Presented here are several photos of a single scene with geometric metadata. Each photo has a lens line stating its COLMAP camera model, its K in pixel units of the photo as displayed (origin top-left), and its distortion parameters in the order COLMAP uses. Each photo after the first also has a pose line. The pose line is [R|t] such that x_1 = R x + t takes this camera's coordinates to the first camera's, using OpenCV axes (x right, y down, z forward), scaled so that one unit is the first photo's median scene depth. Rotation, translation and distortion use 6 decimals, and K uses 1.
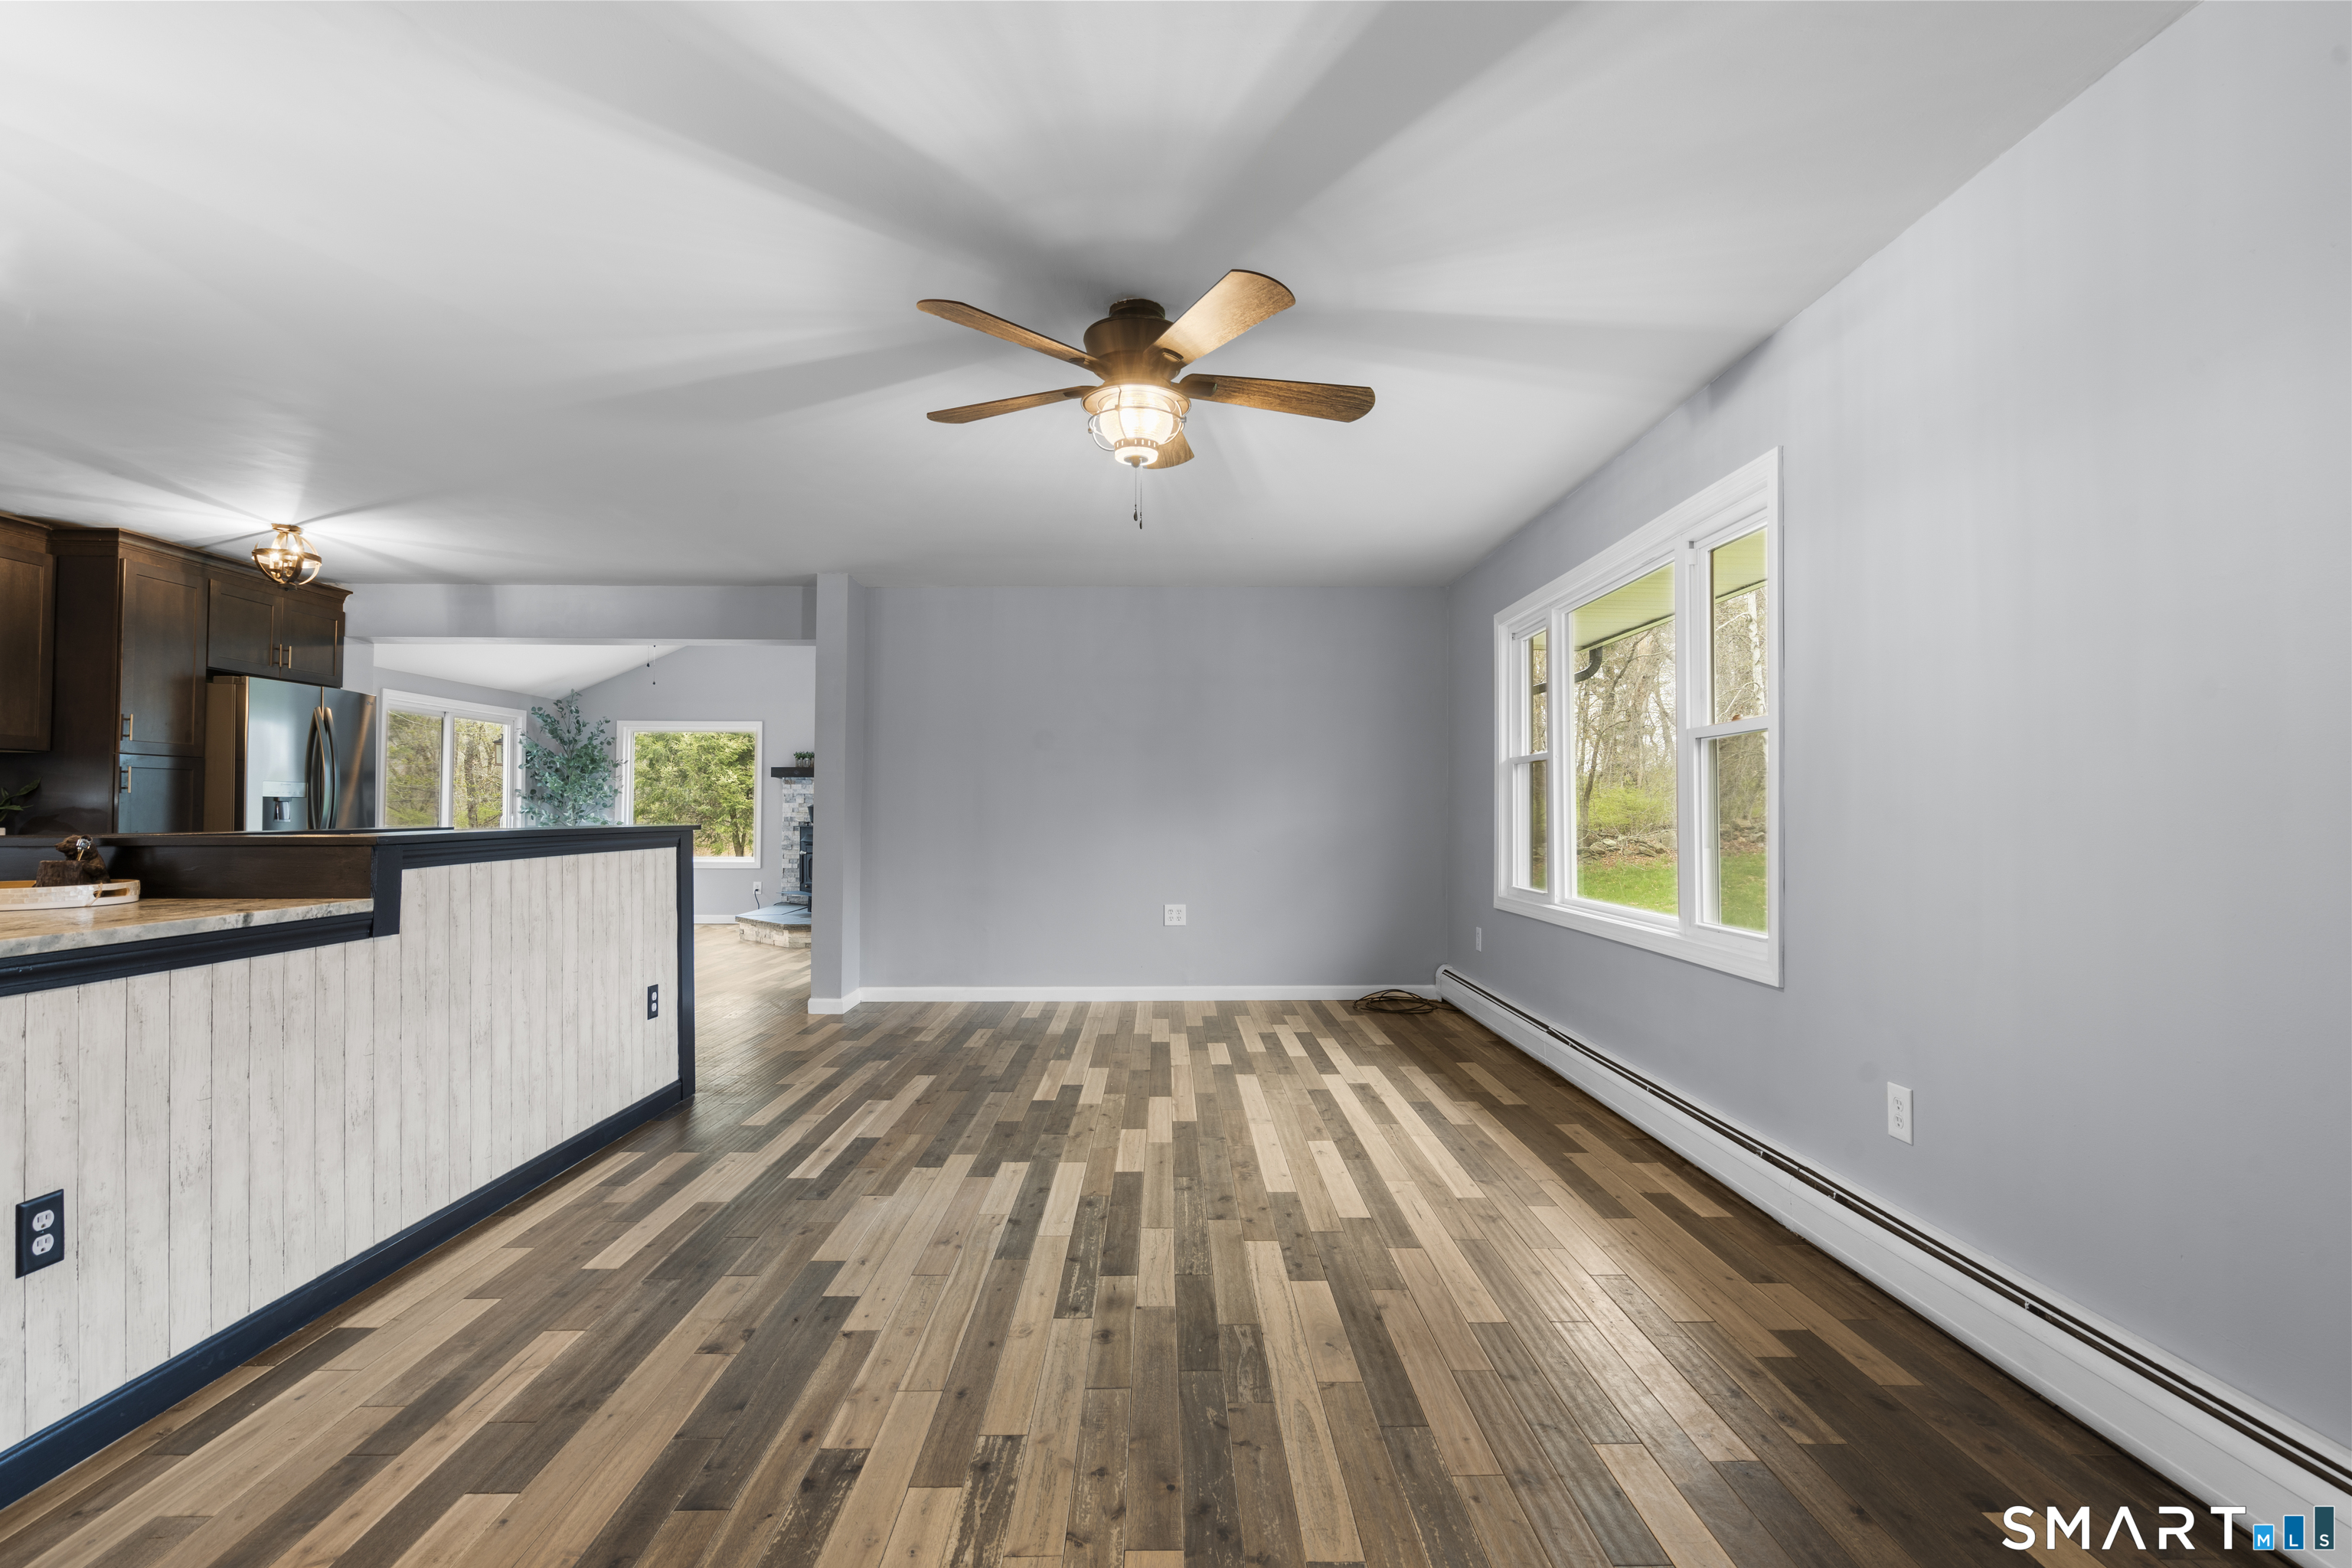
lens RADIAL K [[1097.8, 0, 1166.0], [0, 1097.8, 789.9], [0, 0, 1]] dist [-0.002843, 0.002664]
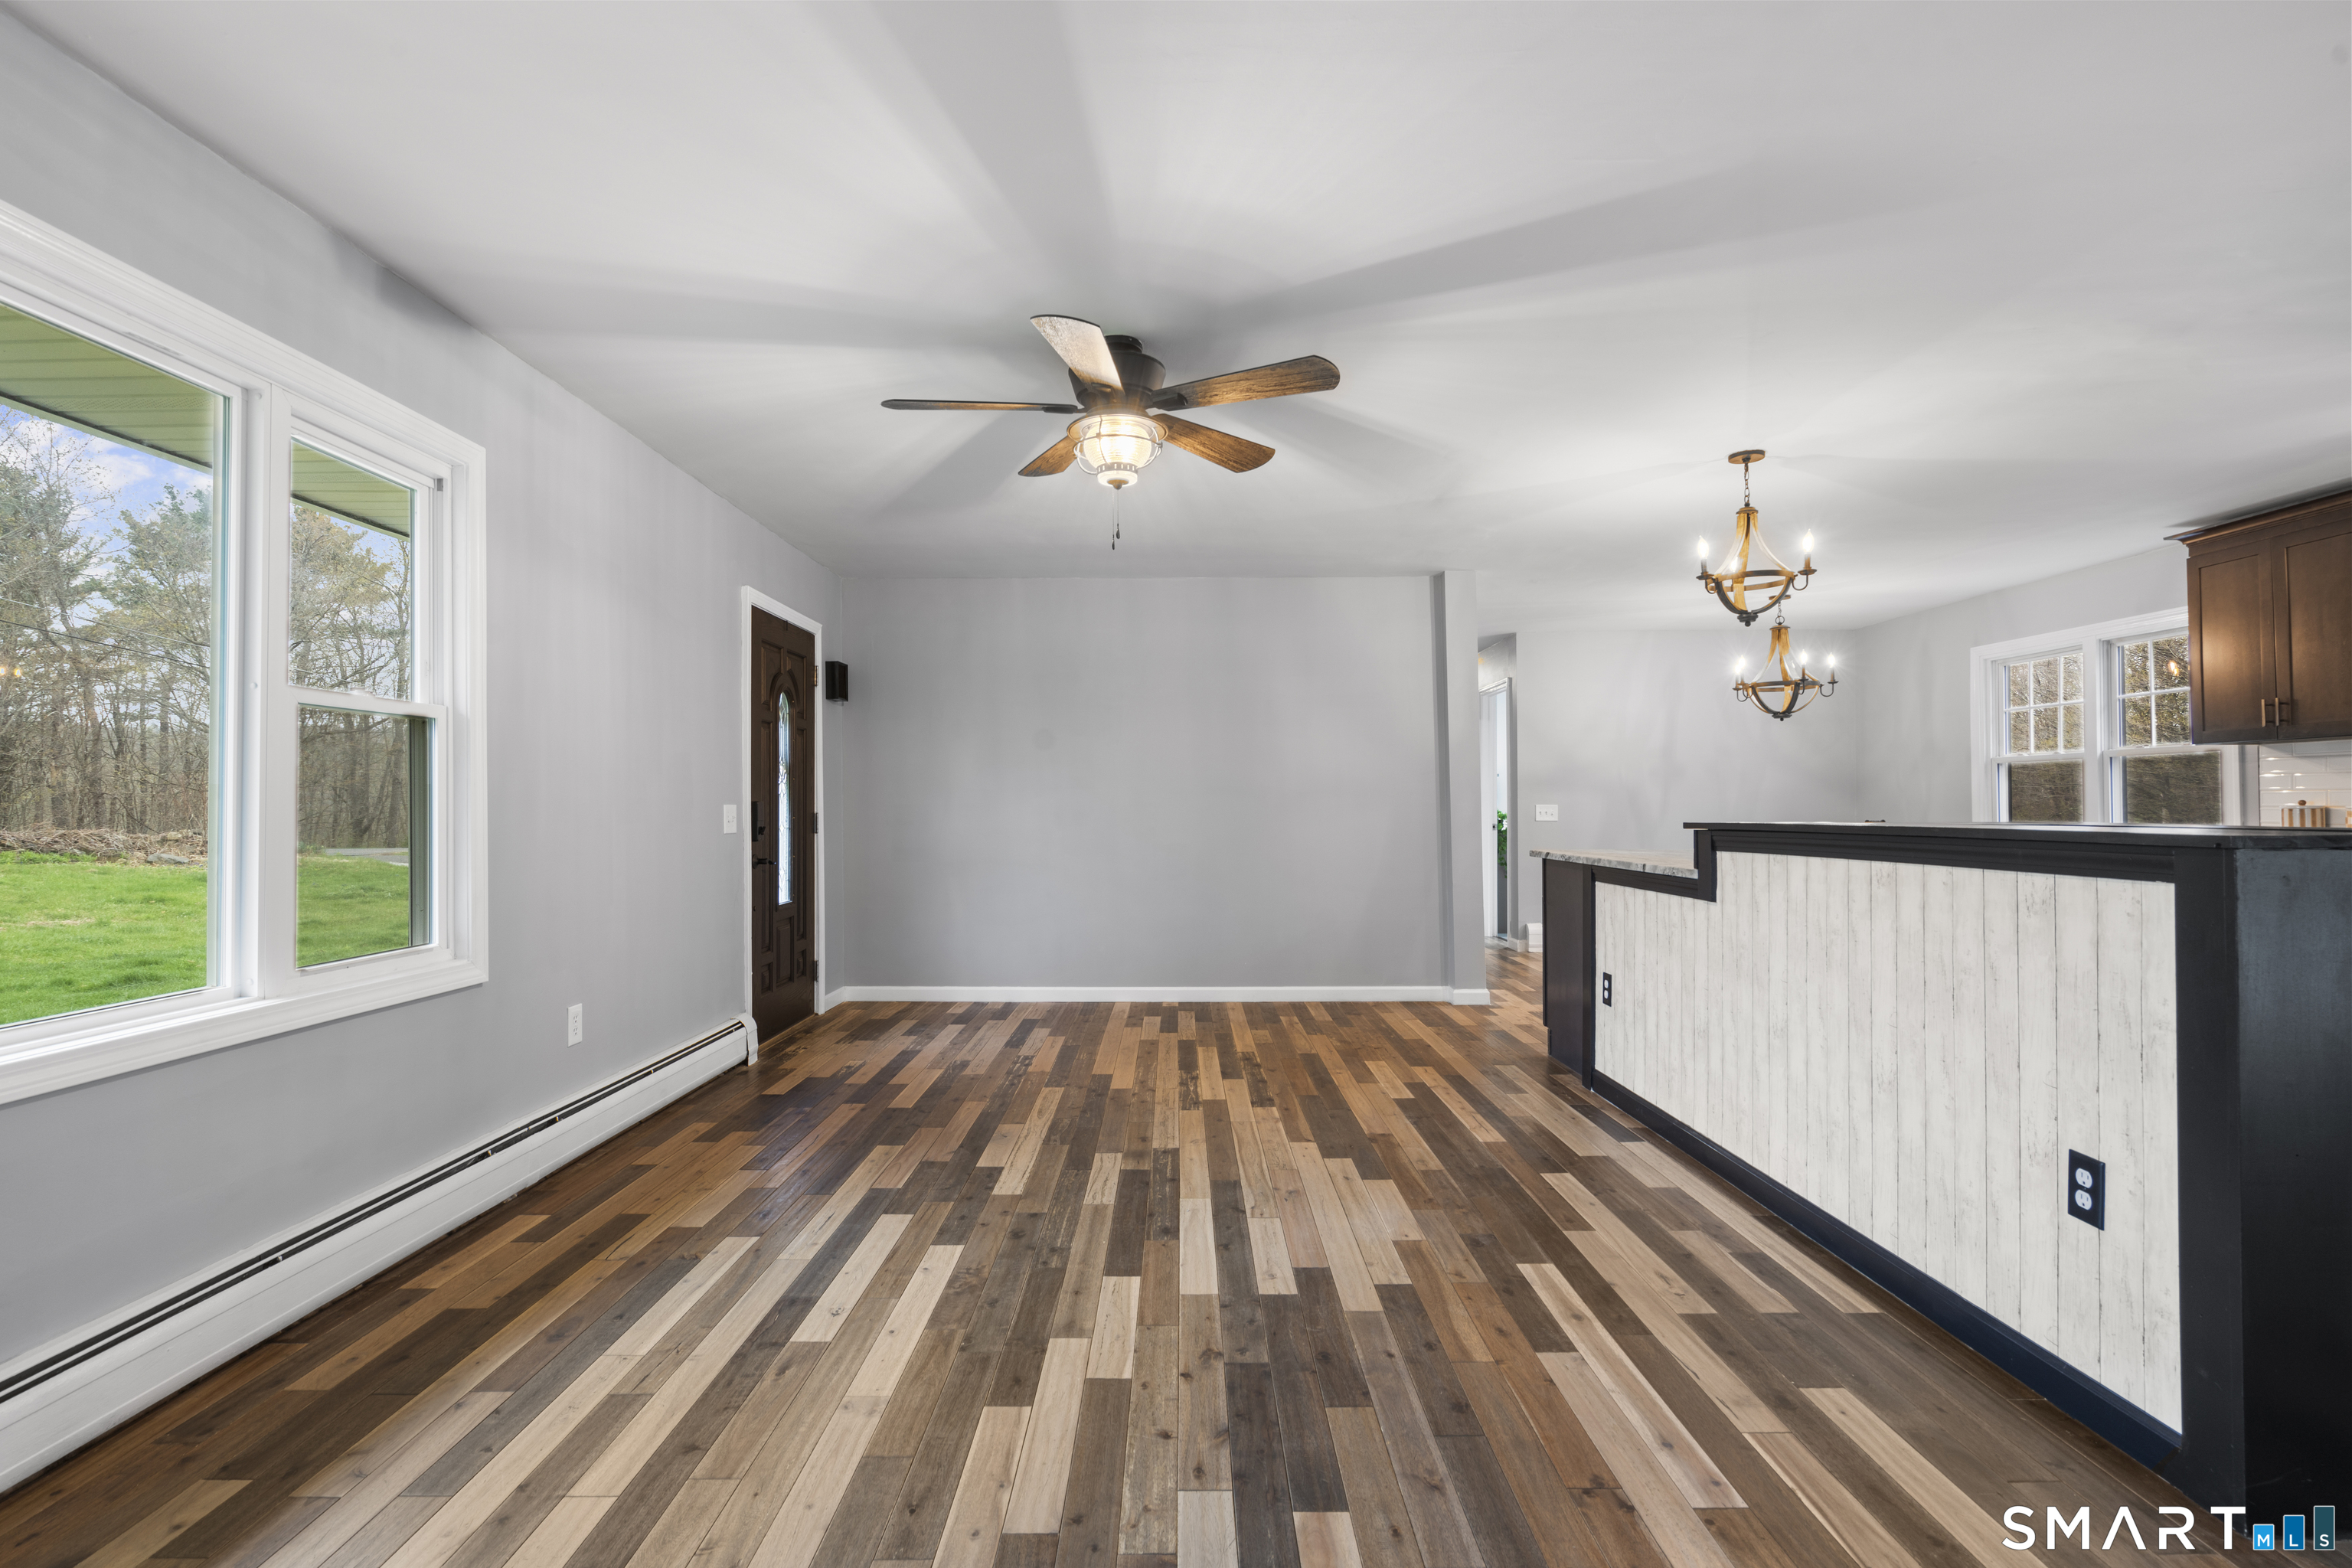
lens RADIAL K [[1097.8, 0, 1168.7], [0, 1097.8, 794.5], [0, 0, 1]] dist [-0.002843, 0.002664]
pose [[-0.999930, 0.004302, 0.011059, -0.076596], [0.003946, 0.999479, -0.032023, 0.037067], [-0.011191, -0.031977, -0.999426, 1.795370]]
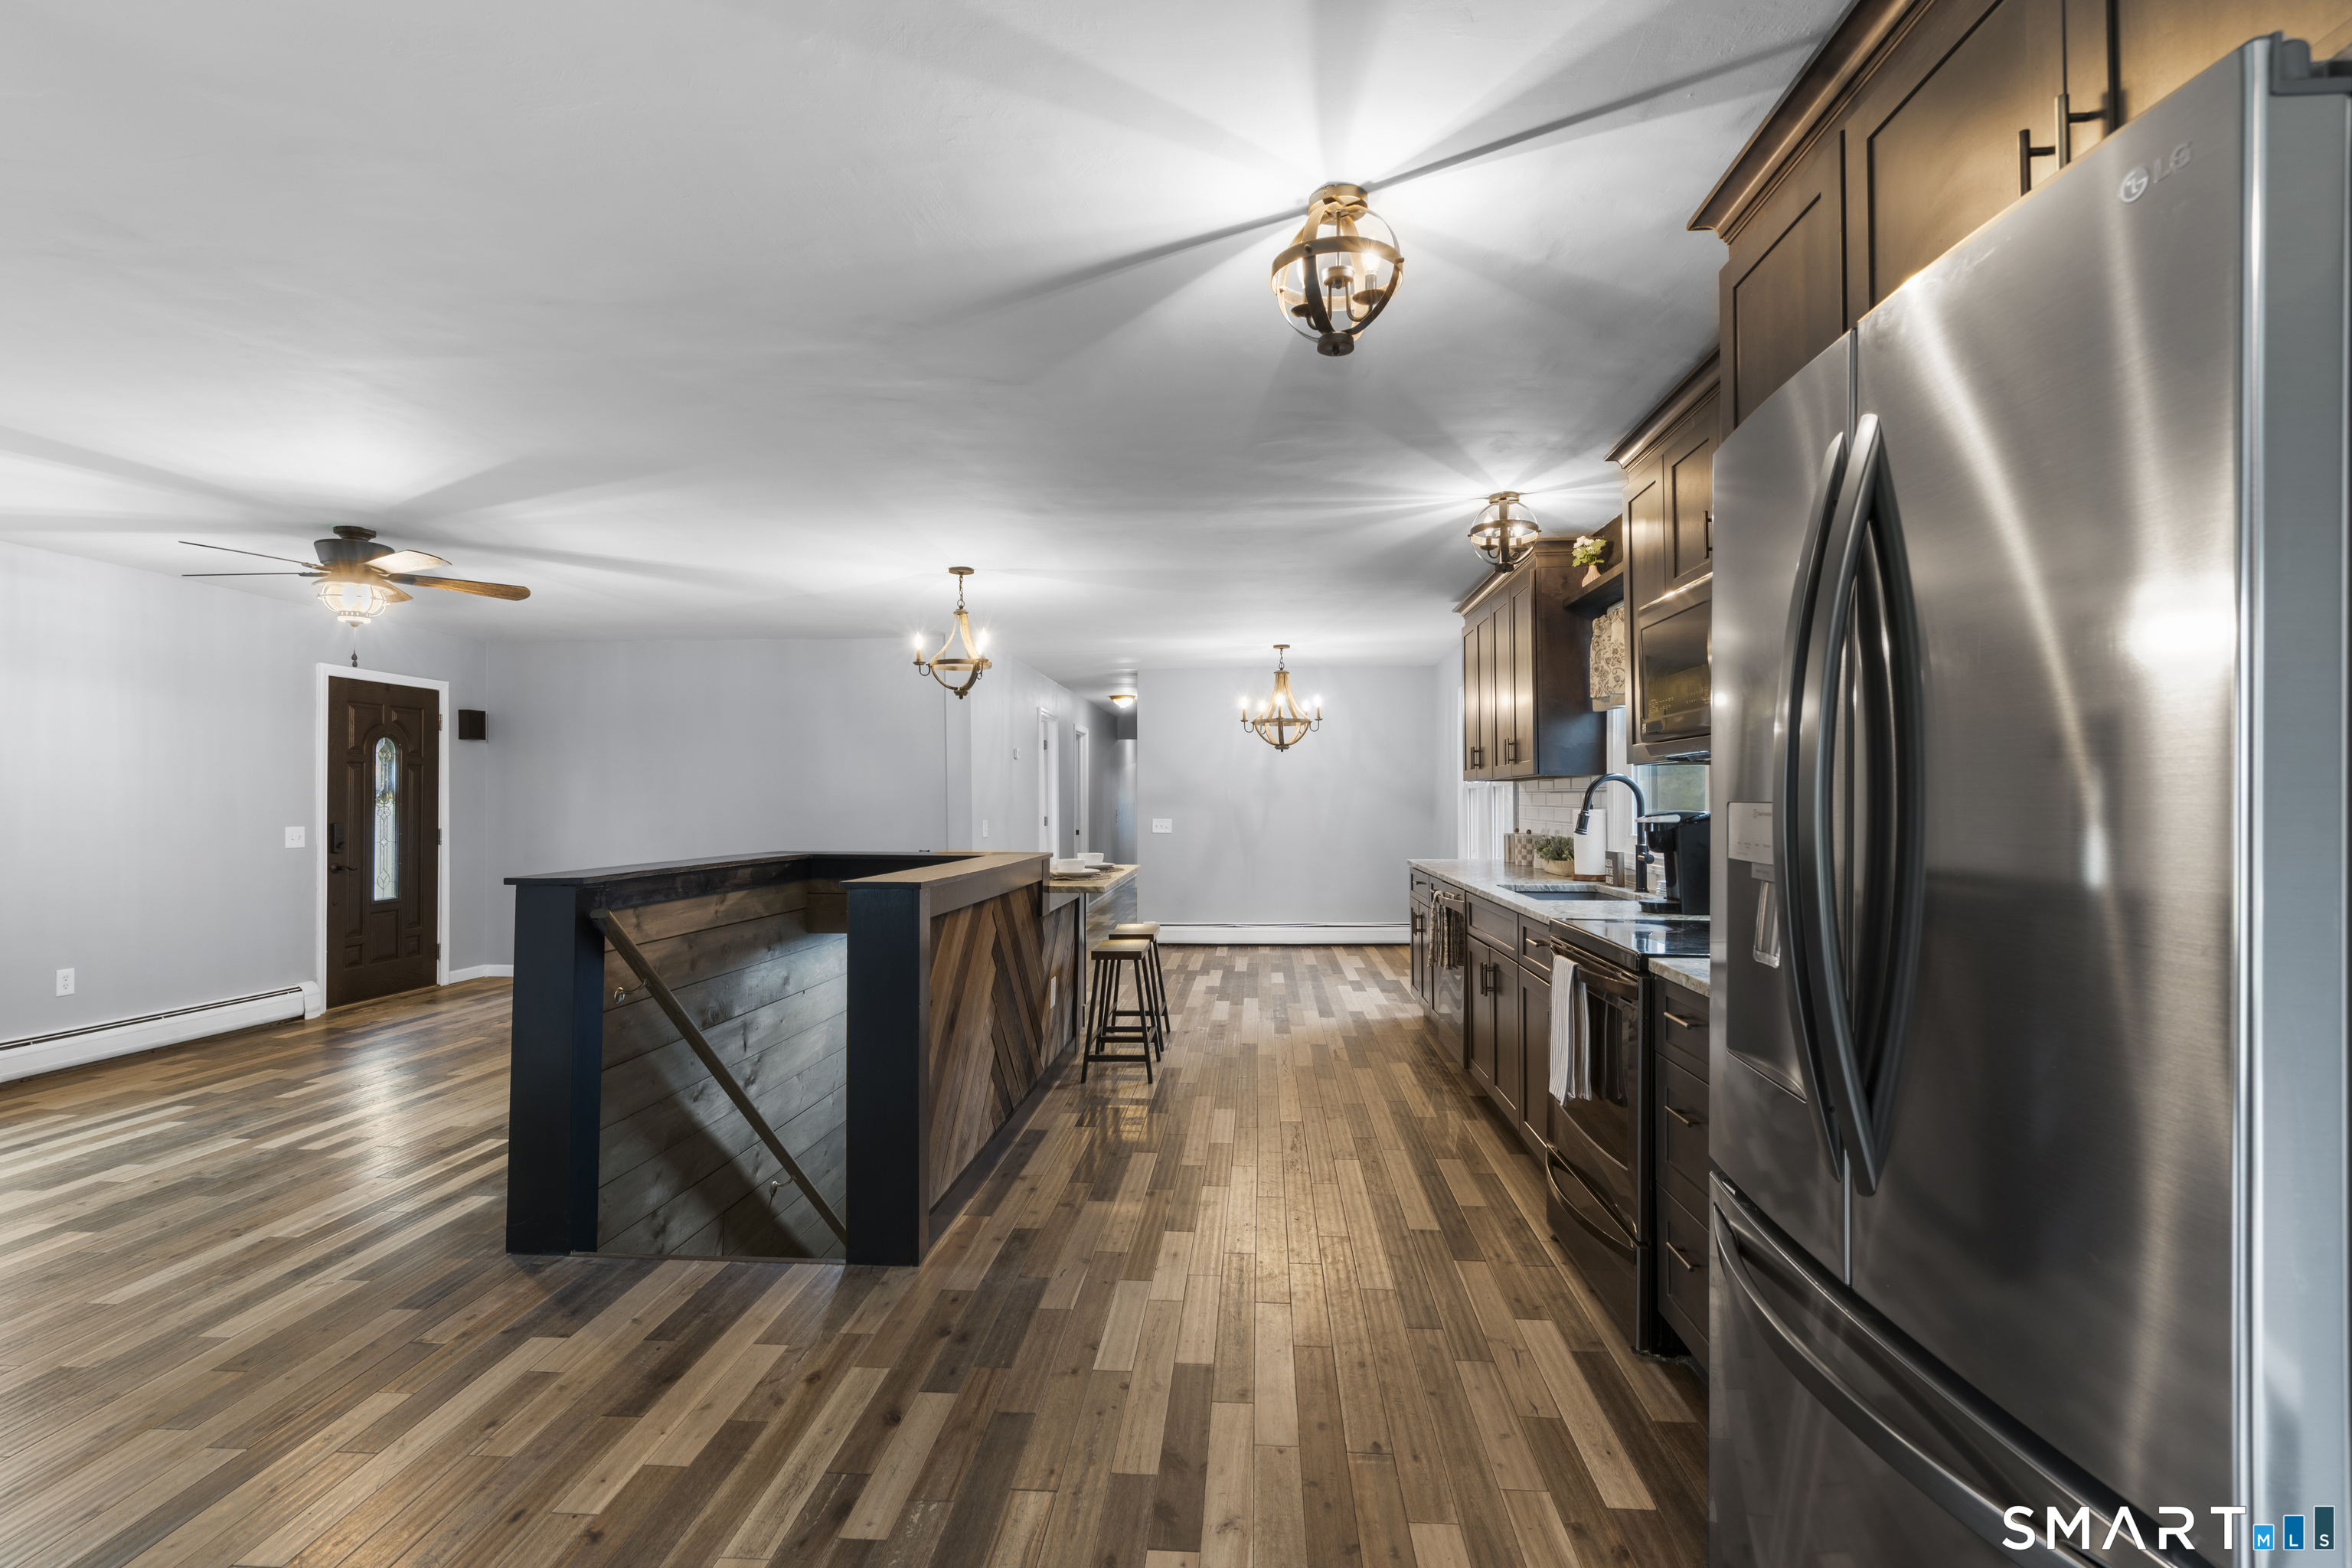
lens RADIAL K [[1097.8, 0, 1169.7], [0, 1097.8, 792.7], [0, 0, 1]] dist [-0.002843, 0.002664]
pose [[-0.996176, 0.001728, 0.087356, -1.187773], [-0.000698, 0.999615, -0.027736, -0.004983], [-0.087371, -0.027691, -0.995791, 2.164809]]
